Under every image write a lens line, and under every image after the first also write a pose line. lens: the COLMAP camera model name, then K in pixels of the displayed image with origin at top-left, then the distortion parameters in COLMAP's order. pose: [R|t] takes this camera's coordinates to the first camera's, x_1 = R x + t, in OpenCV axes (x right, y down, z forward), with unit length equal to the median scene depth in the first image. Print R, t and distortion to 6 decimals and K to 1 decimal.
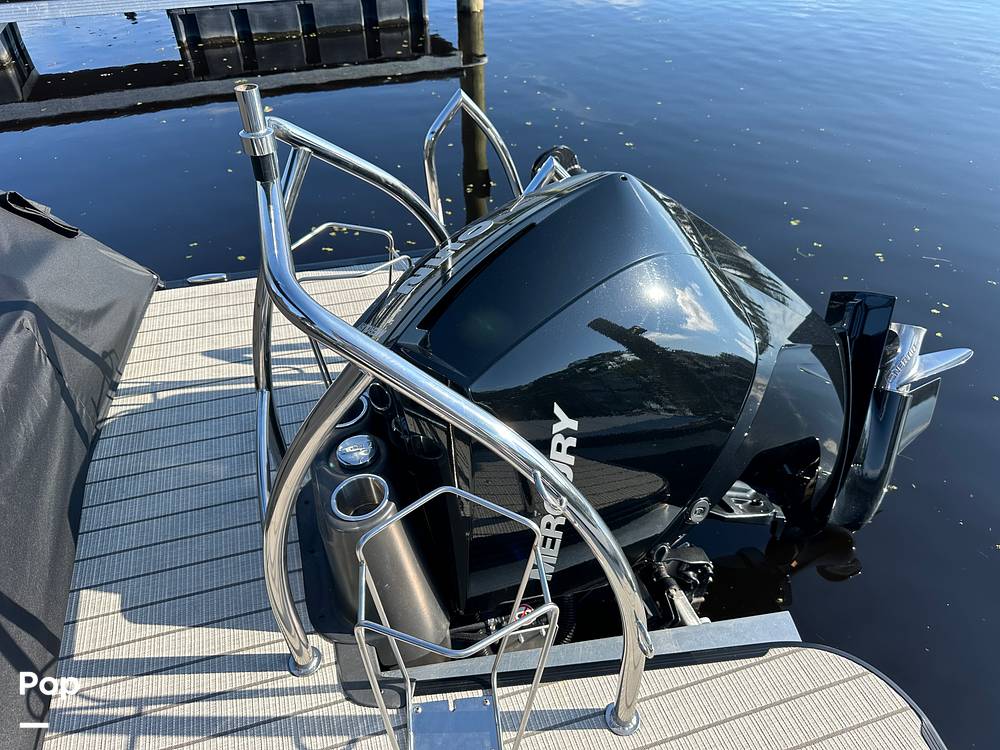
lens RADIAL K [[743.0, 0, 500.0], [0, 743.0, 375.0], [0, 0, 1]] dist [0.031224, -0.004017]
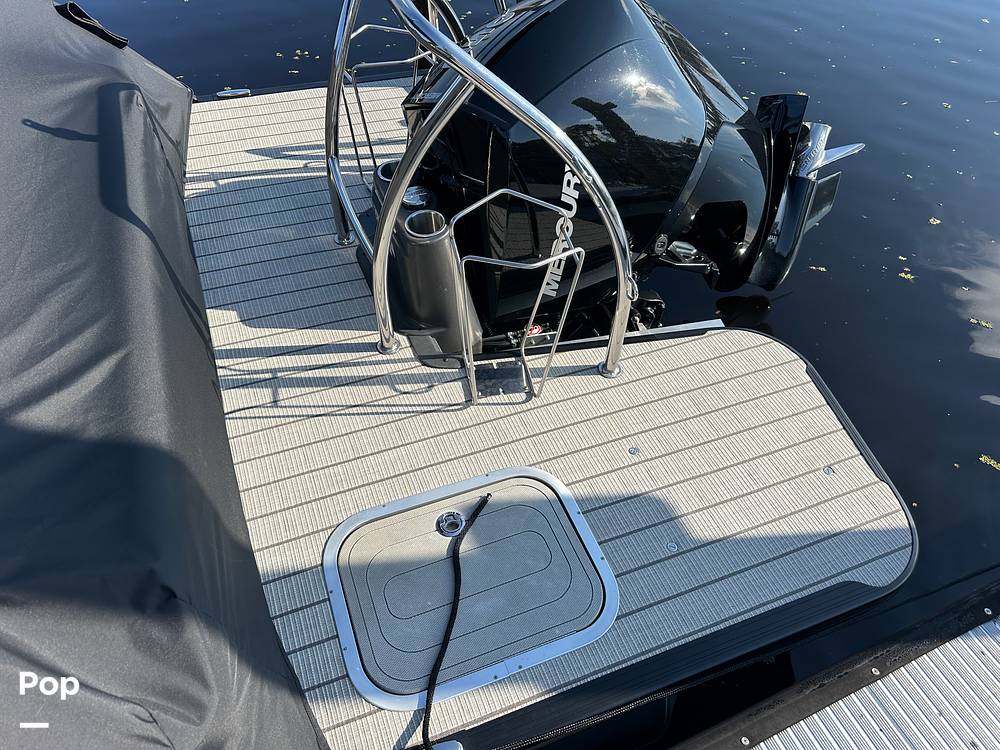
lens RADIAL K [[713.7, 0, 499.2], [0, 713.7, 367.5], [0, 0, 1]] dist [0.141007, -0.163530]
pose [[0.996077, -0.027890, 0.083986, -0.149208], [0.015233, 0.988910, 0.147730, 0.203385], [-0.087175, -0.145871, 0.985455, -0.322968]]
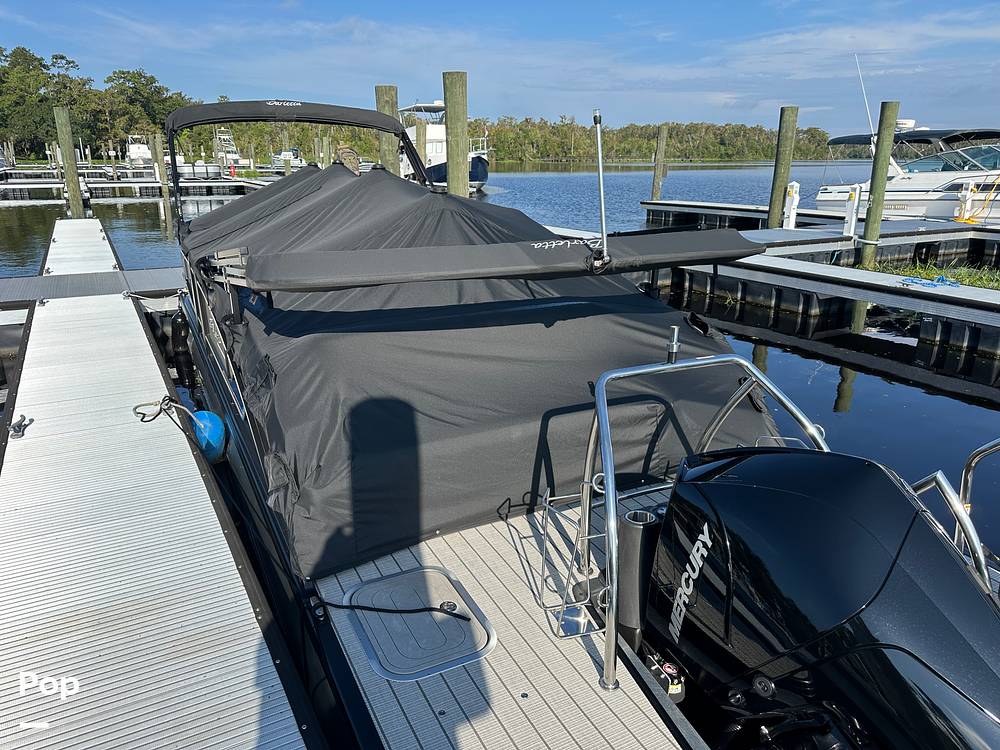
lens RADIAL K [[743.0, 0, 500.0], [0, 743.0, 375.0], [0, 0, 1]] dist [0.031224, -0.004017]
pose [[0.169596, 0.305642, -0.936921, 1.286498], [-0.659133, 0.741945, 0.122724, -0.097187], [0.732653, 0.596742, 0.327290, -0.128907]]
